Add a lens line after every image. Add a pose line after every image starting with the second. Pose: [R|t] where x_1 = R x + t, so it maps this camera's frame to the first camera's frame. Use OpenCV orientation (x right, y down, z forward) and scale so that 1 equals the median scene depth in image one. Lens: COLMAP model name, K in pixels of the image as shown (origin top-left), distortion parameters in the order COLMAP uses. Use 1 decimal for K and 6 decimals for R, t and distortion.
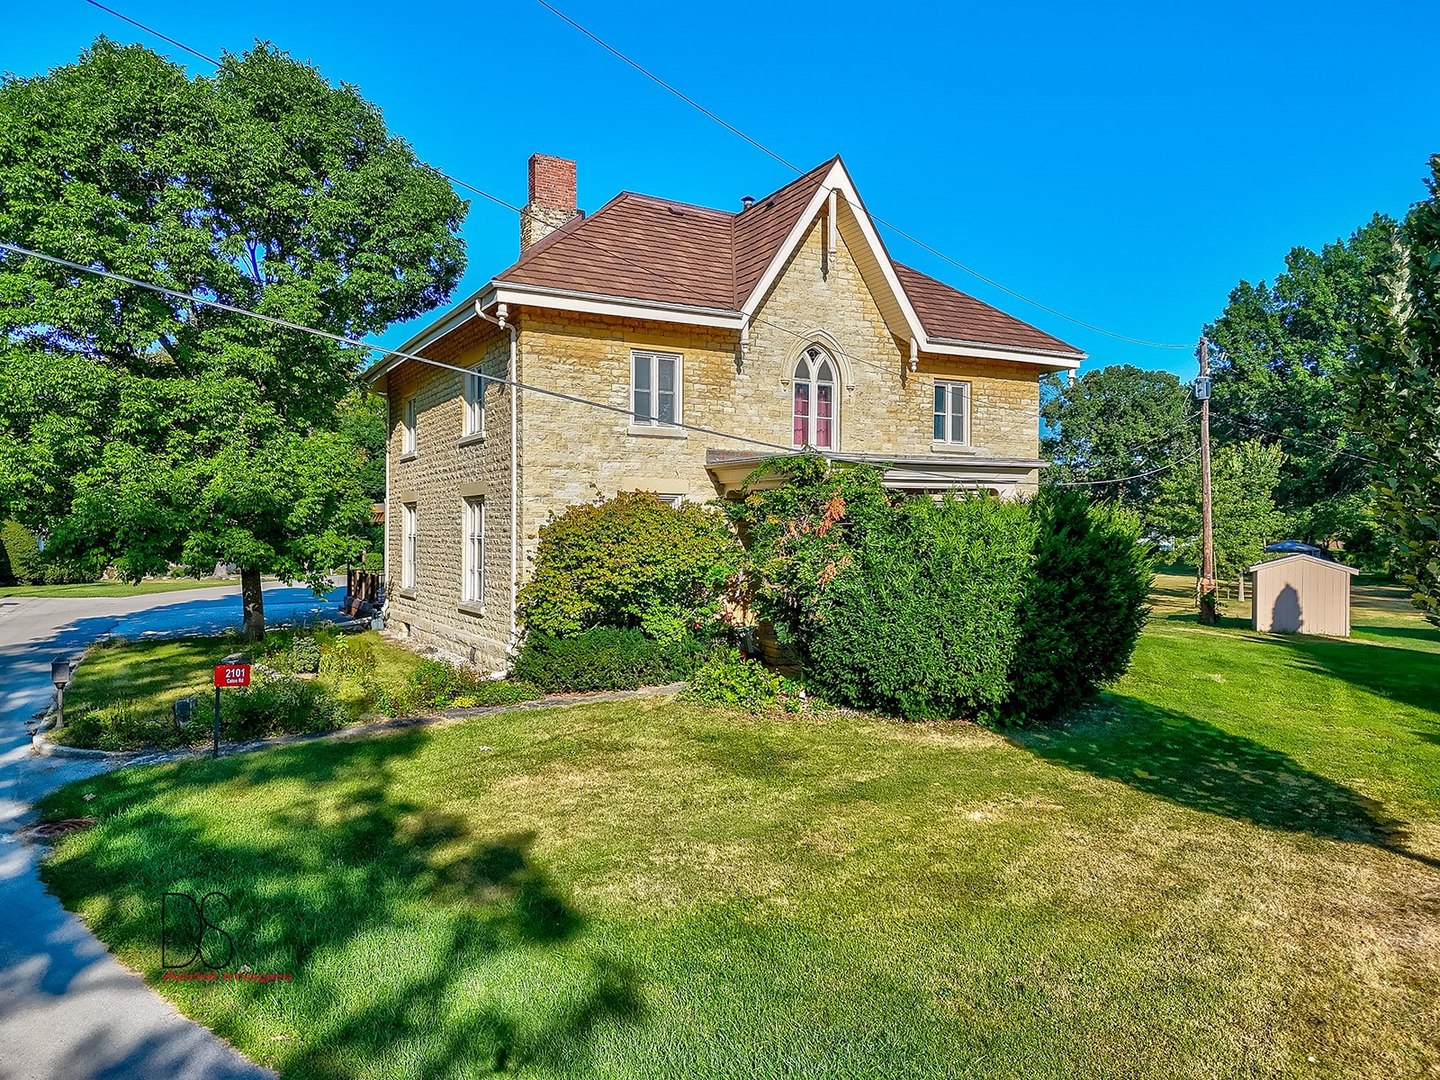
lens RADIAL K [[997.0, 0, 713.9], [0, 997.0, 533.3], [0, 0, 1]] dist [0.065862, -0.060913]
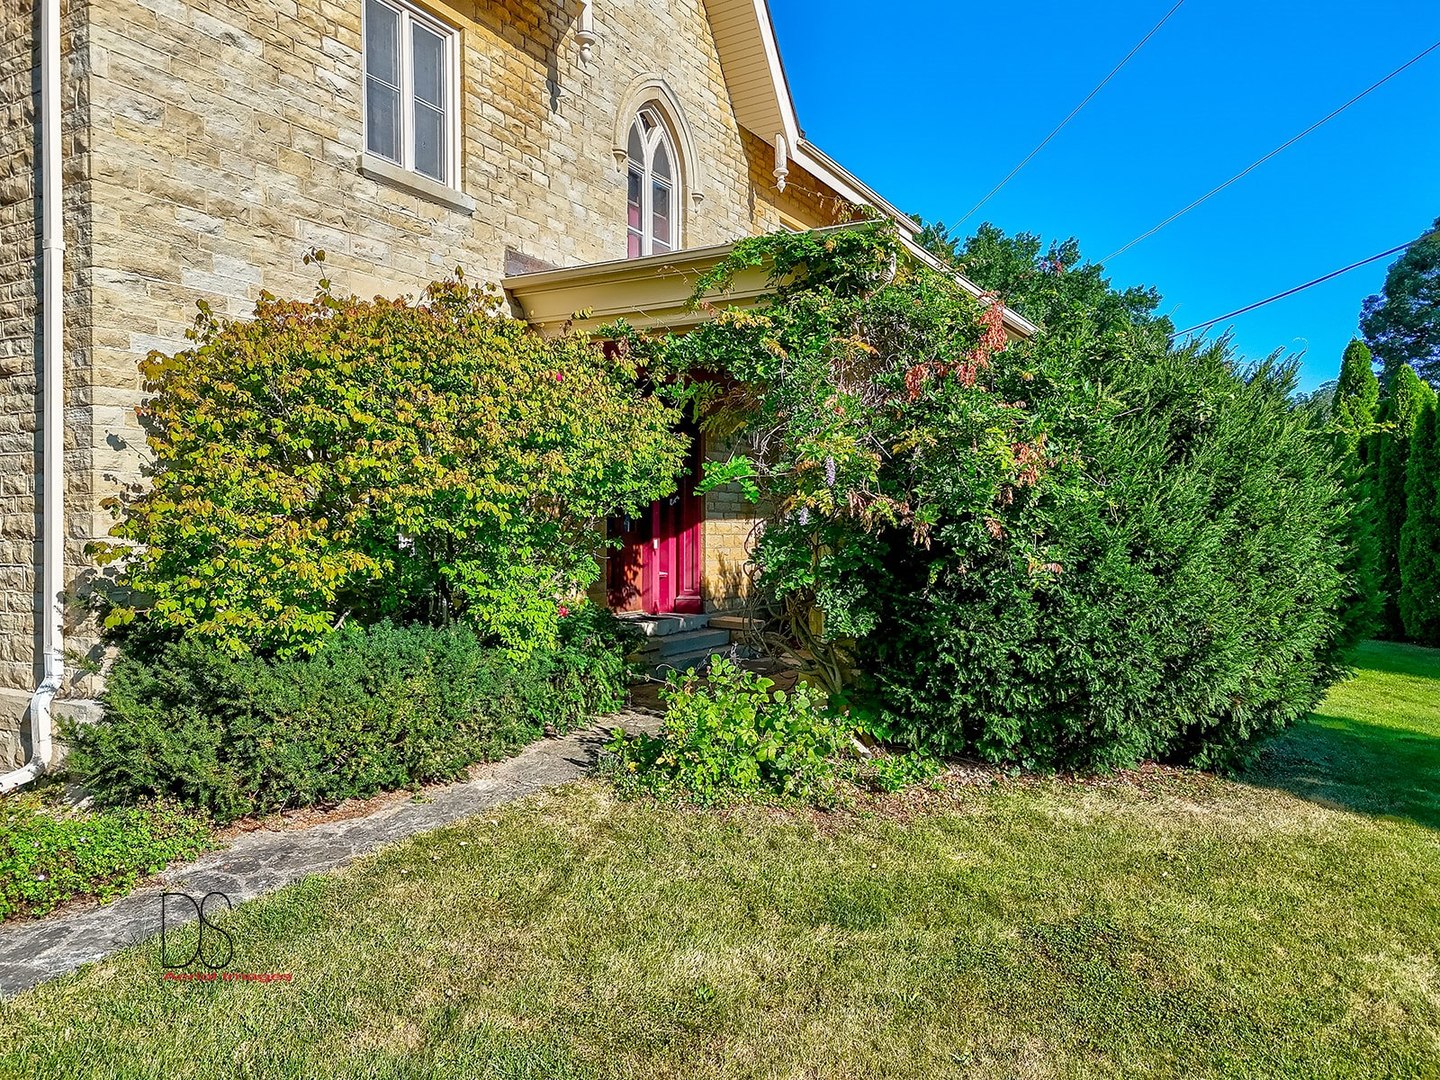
lens RADIAL K [[997.0, 0, 713.9], [0, 997.0, 533.3], [0, 0, 1]] dist [0.065862, -0.060913]
pose [[0.861300, -0.005337, 0.508069, -0.176686], [0.001359, 0.999965, 0.008200, 0.052377], [-0.508095, -0.006373, 0.861277, 0.558078]]
